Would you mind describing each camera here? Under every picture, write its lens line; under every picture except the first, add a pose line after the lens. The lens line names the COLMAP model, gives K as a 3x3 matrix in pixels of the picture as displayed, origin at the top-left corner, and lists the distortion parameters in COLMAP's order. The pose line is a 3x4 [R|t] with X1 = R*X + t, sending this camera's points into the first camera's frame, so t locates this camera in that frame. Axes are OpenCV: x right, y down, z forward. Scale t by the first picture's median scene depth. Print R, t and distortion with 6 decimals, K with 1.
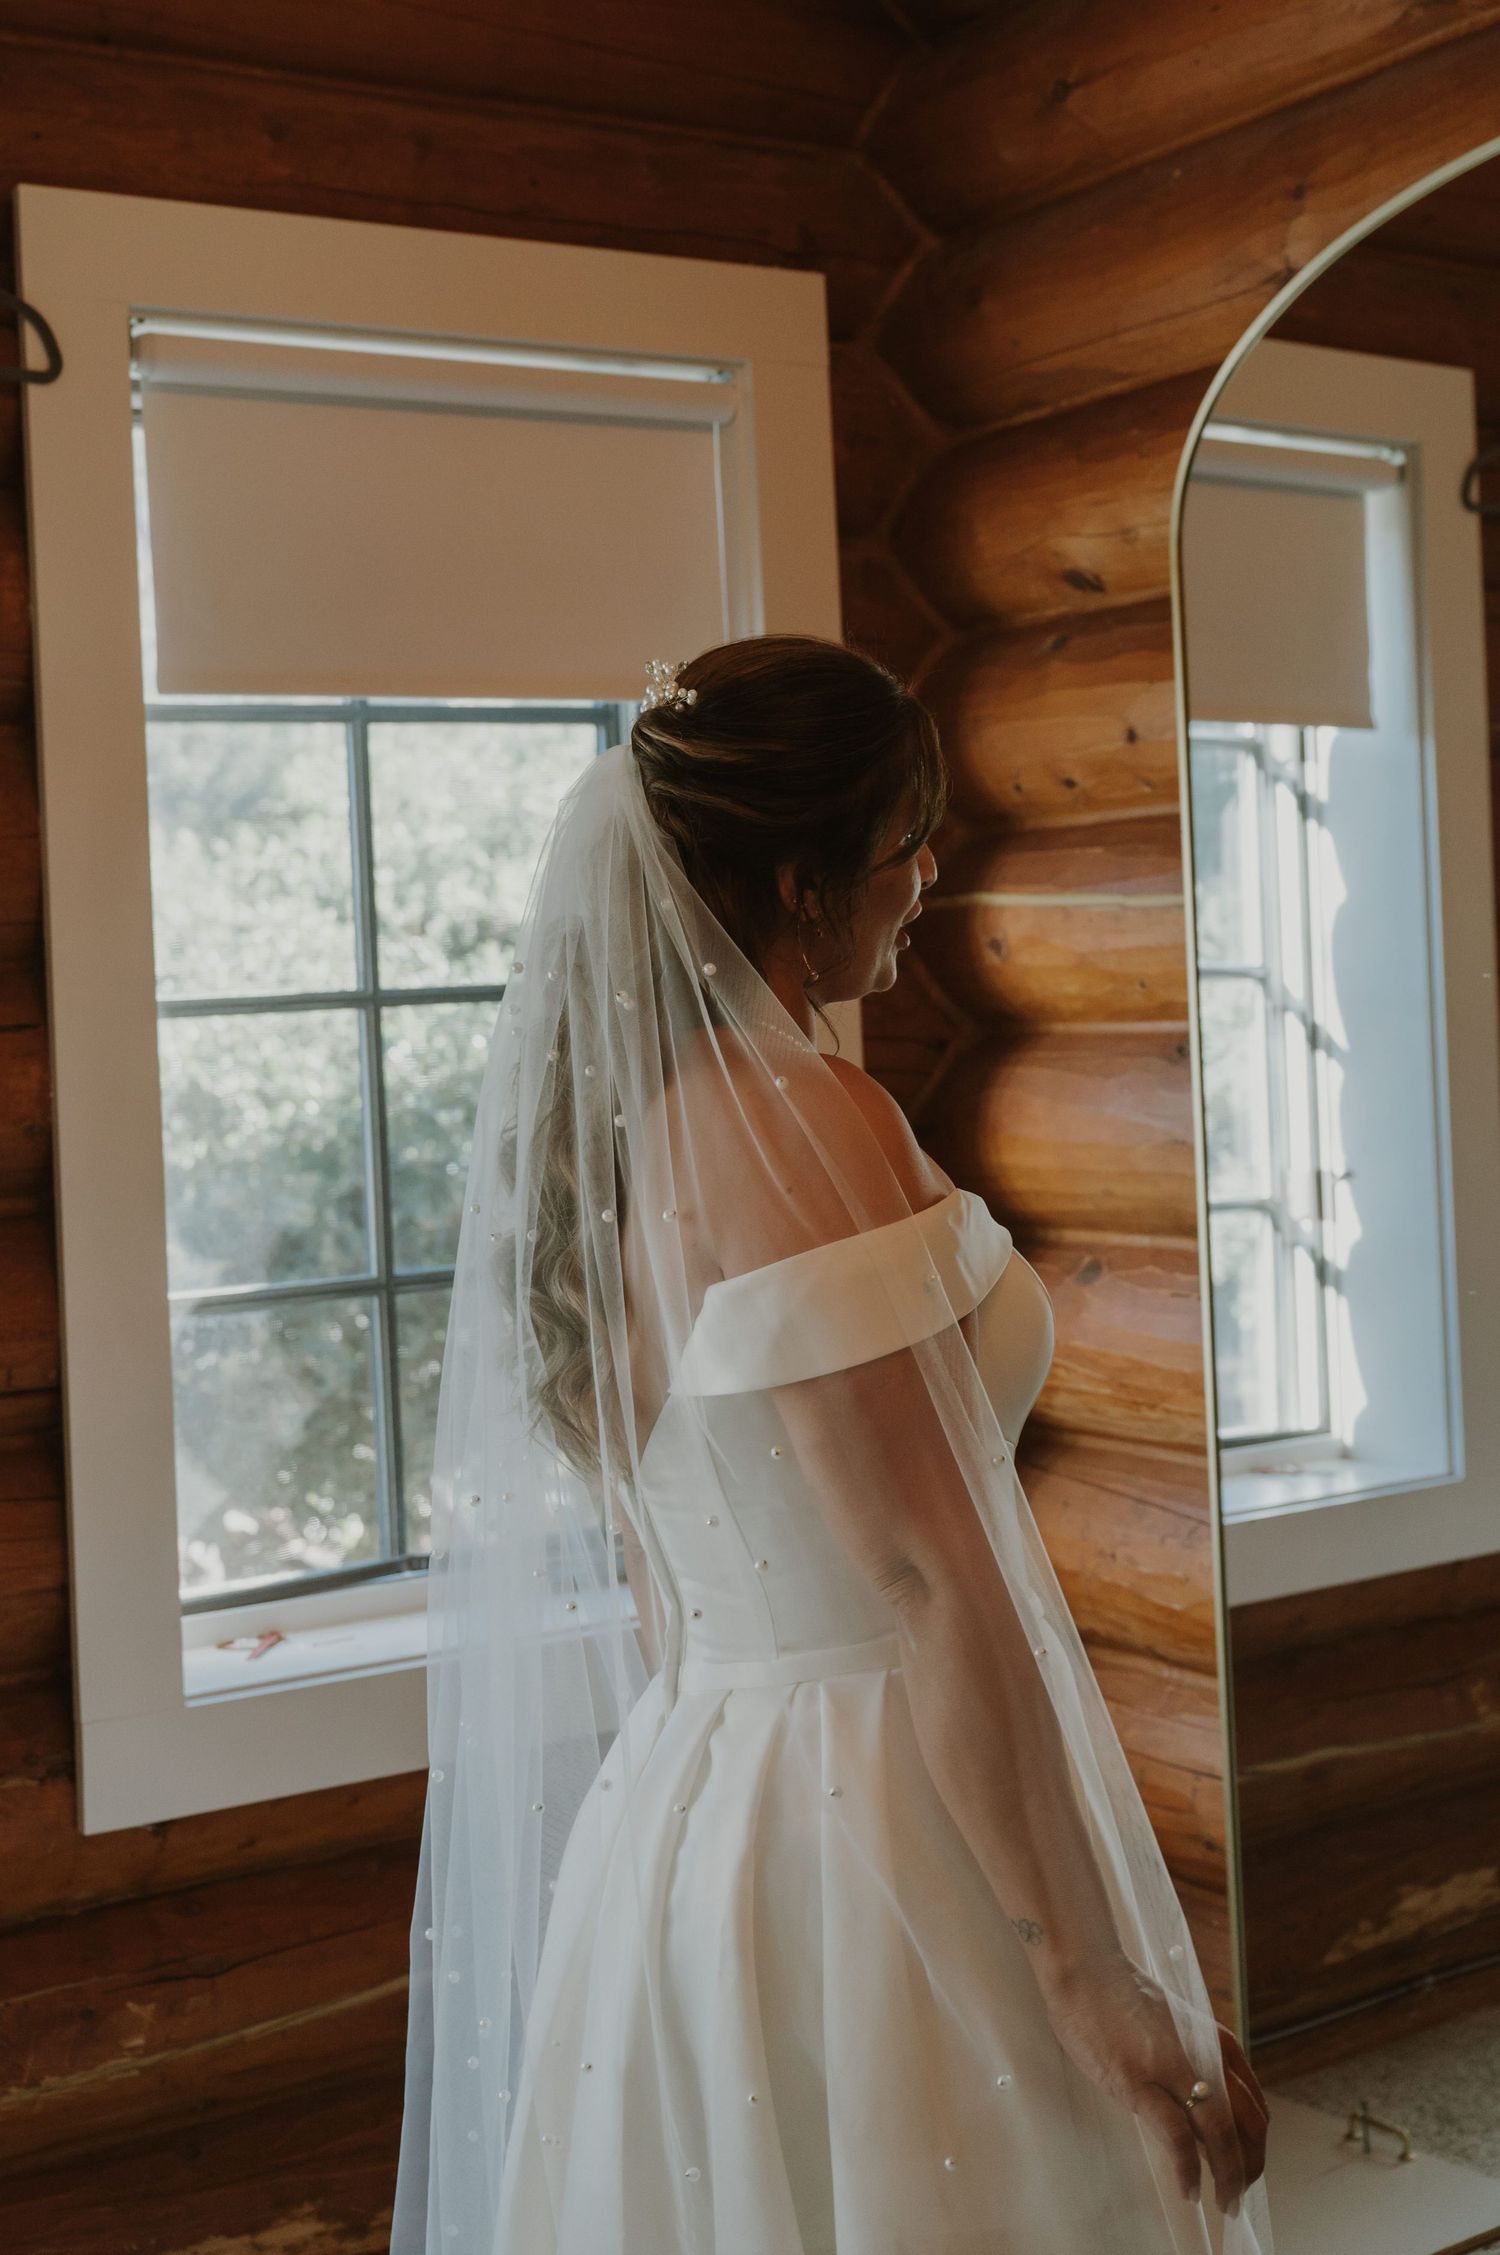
lens RADIAL K [[3067.5, 0, 750.0], [0, 3067.5, 1127.5], [0, 0, 1]] dist [-0.012181, -0.005193]
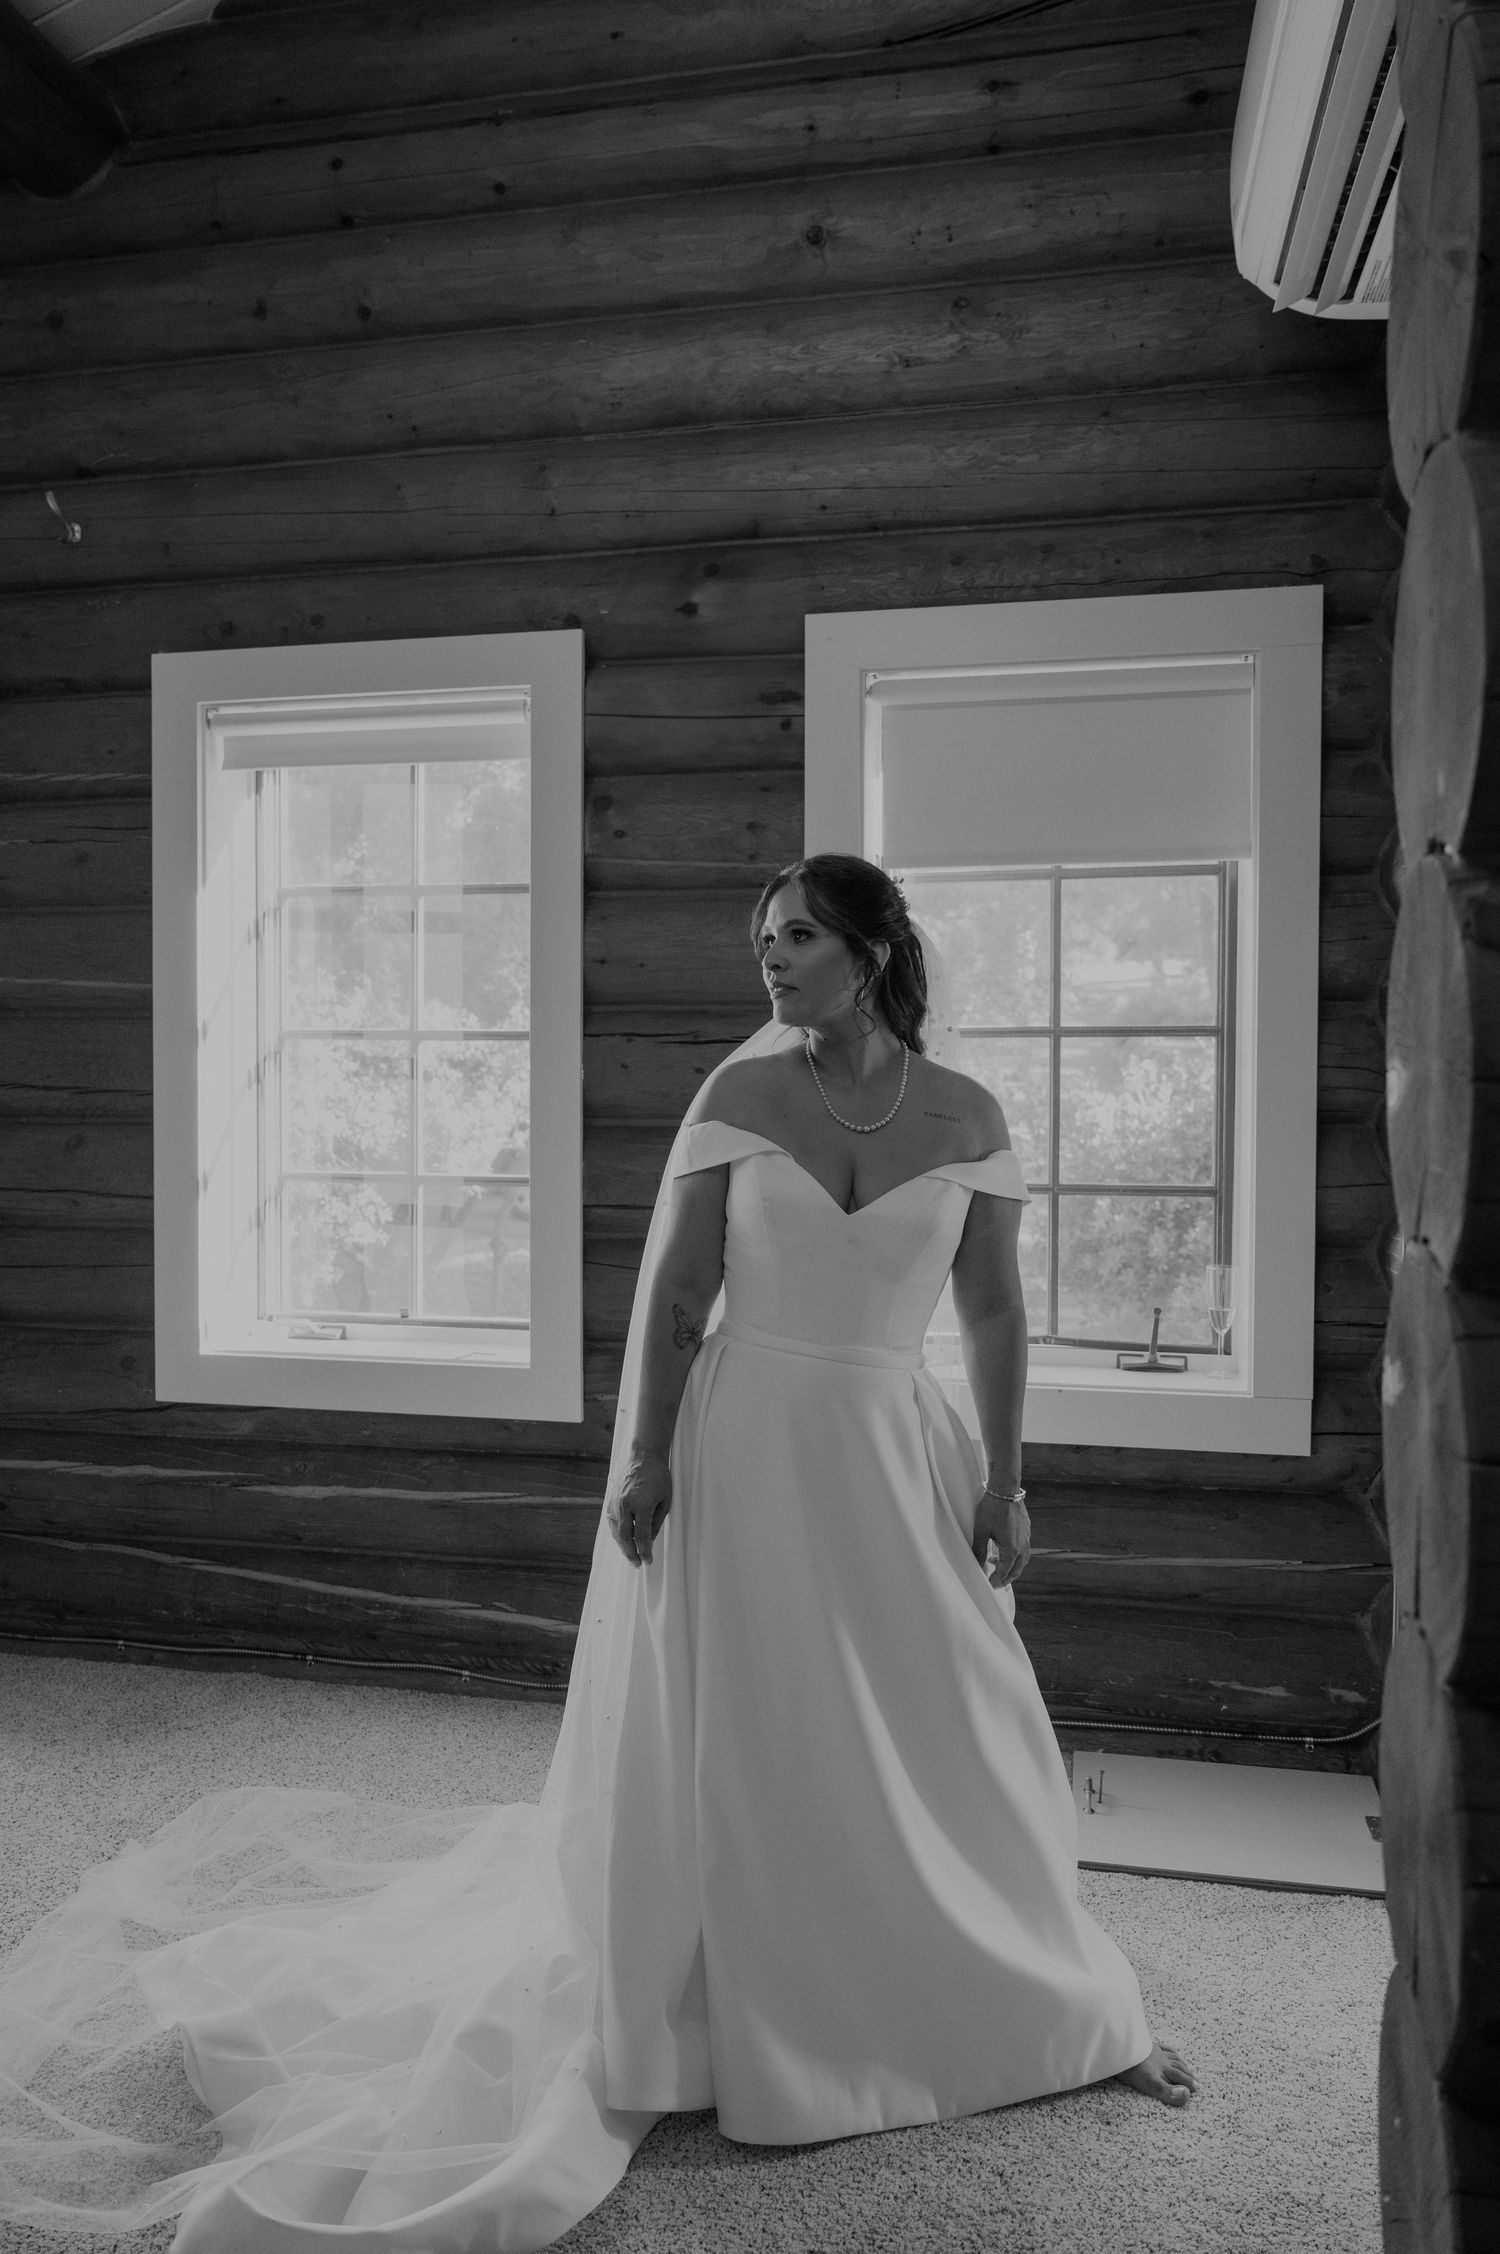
lens RADIAL K [[1554.3, 0, 750.0], [0, 1554.3, 1127.0], [0, 0, 1]] dist [0.000889, -0.036637]
pose [[0.724800, 0.070991, -0.685292, 0.379621], [-0.054647, 0.997467, 0.045532, -0.018409], [0.686789, 0.004447, 0.726843, 0.211733]]
